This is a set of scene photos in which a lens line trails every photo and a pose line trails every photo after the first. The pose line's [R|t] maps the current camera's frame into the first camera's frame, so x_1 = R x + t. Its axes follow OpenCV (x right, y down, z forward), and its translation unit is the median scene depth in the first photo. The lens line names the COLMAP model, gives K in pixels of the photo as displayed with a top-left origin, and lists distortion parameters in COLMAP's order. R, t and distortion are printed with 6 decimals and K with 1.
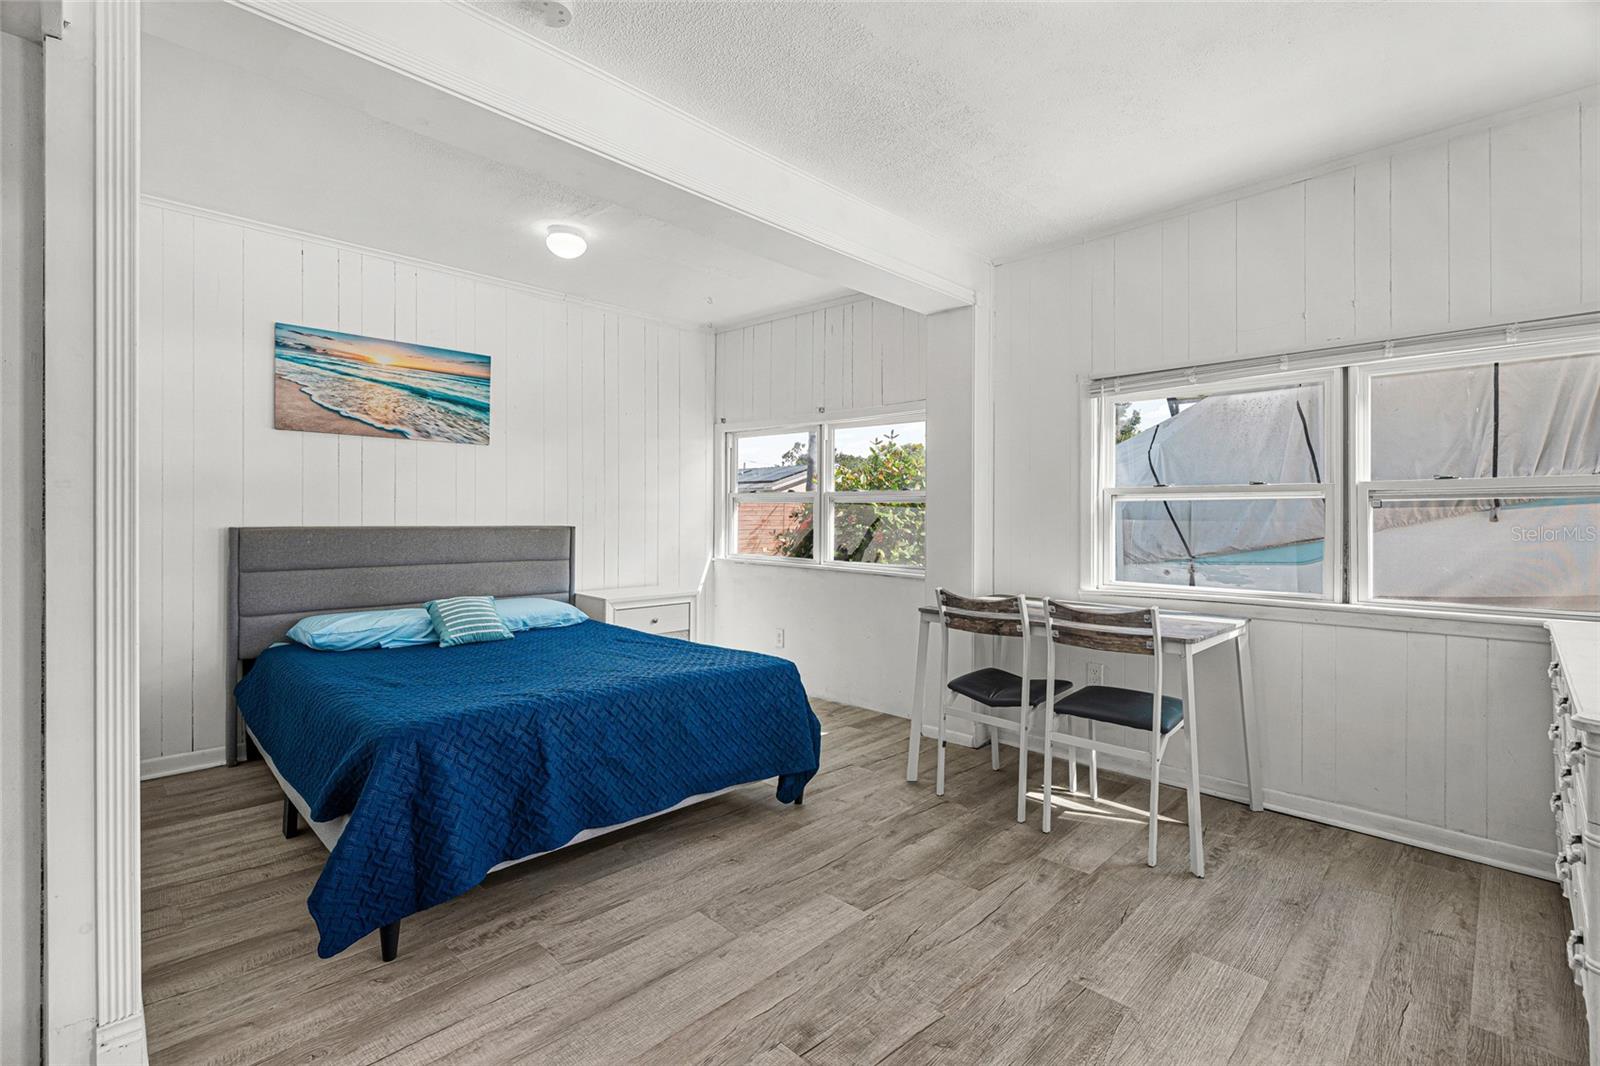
lens RADIAL K [[723.5, 0, 795.4], [0, 723.5, 516.6], [0, 0, 1]] dist [-0.000340, -0.000011]
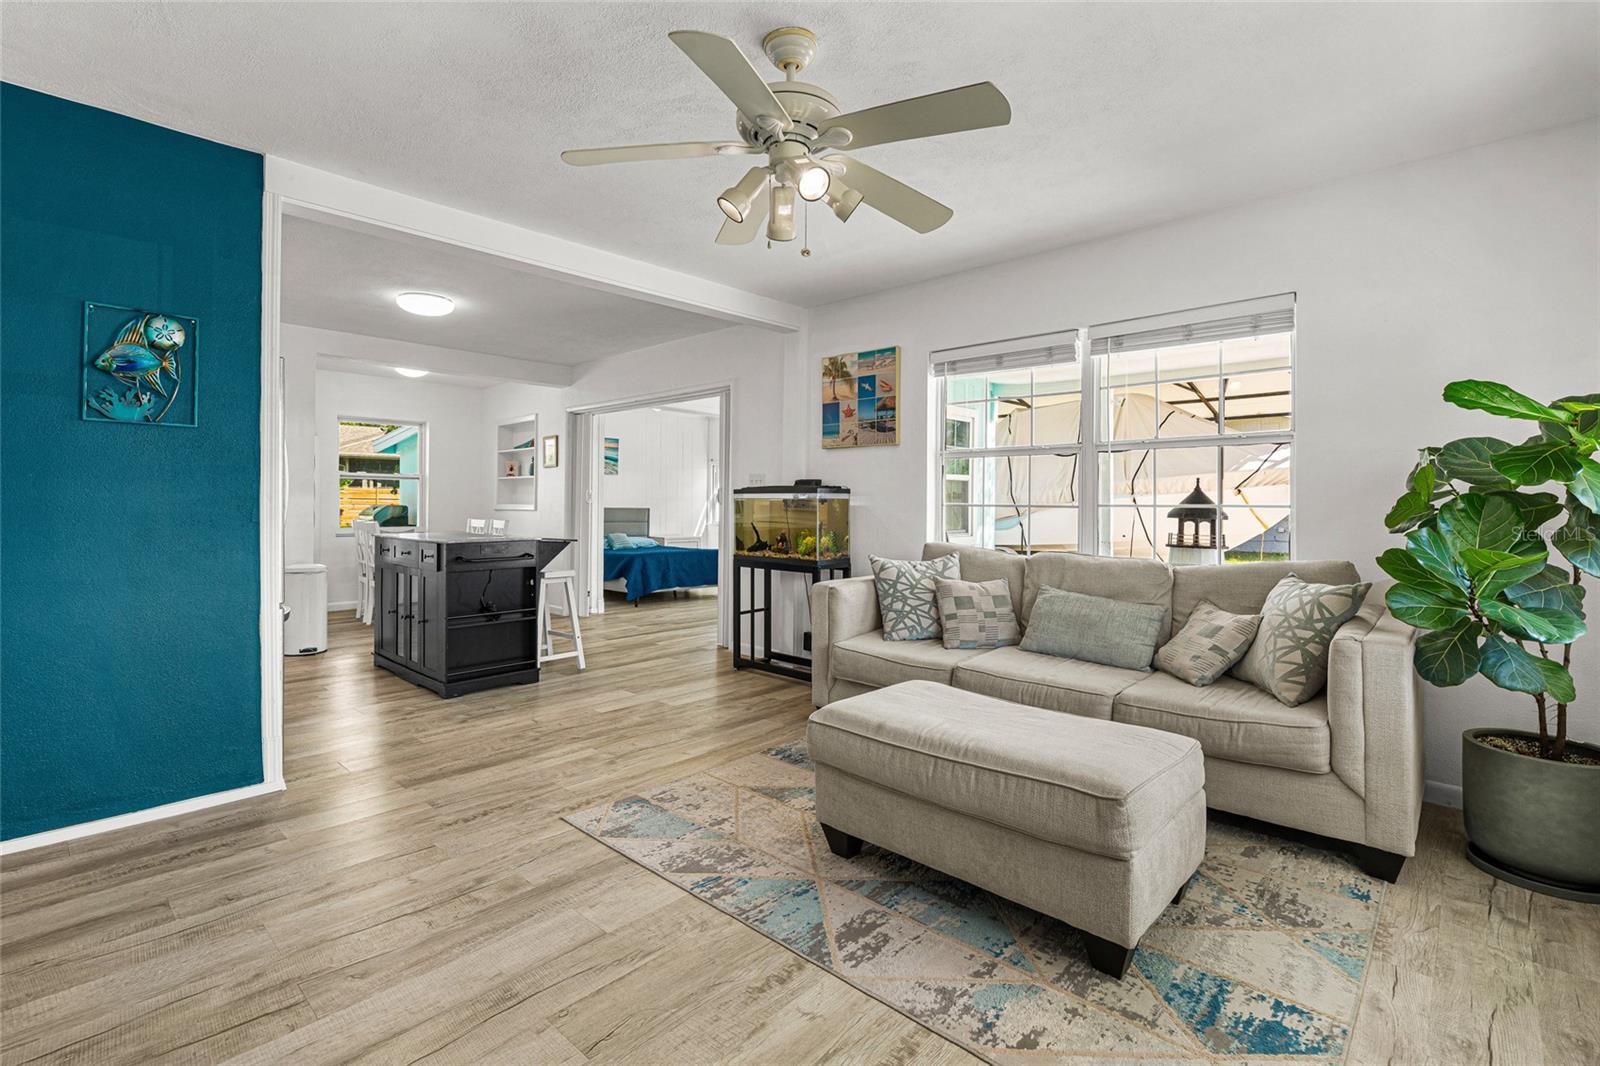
lens RADIAL K [[743.8, 0, 793.8], [0, 743.8, 486.6], [0, 0, 1]] dist [-0.000634, -0.000001]
pose [[0.999743, 0.004031, 0.022314, 0.122236], [-0.003448, 0.999653, -0.026101, 0.005108], [-0.022411, 0.026017, 0.999410, -1.570382]]
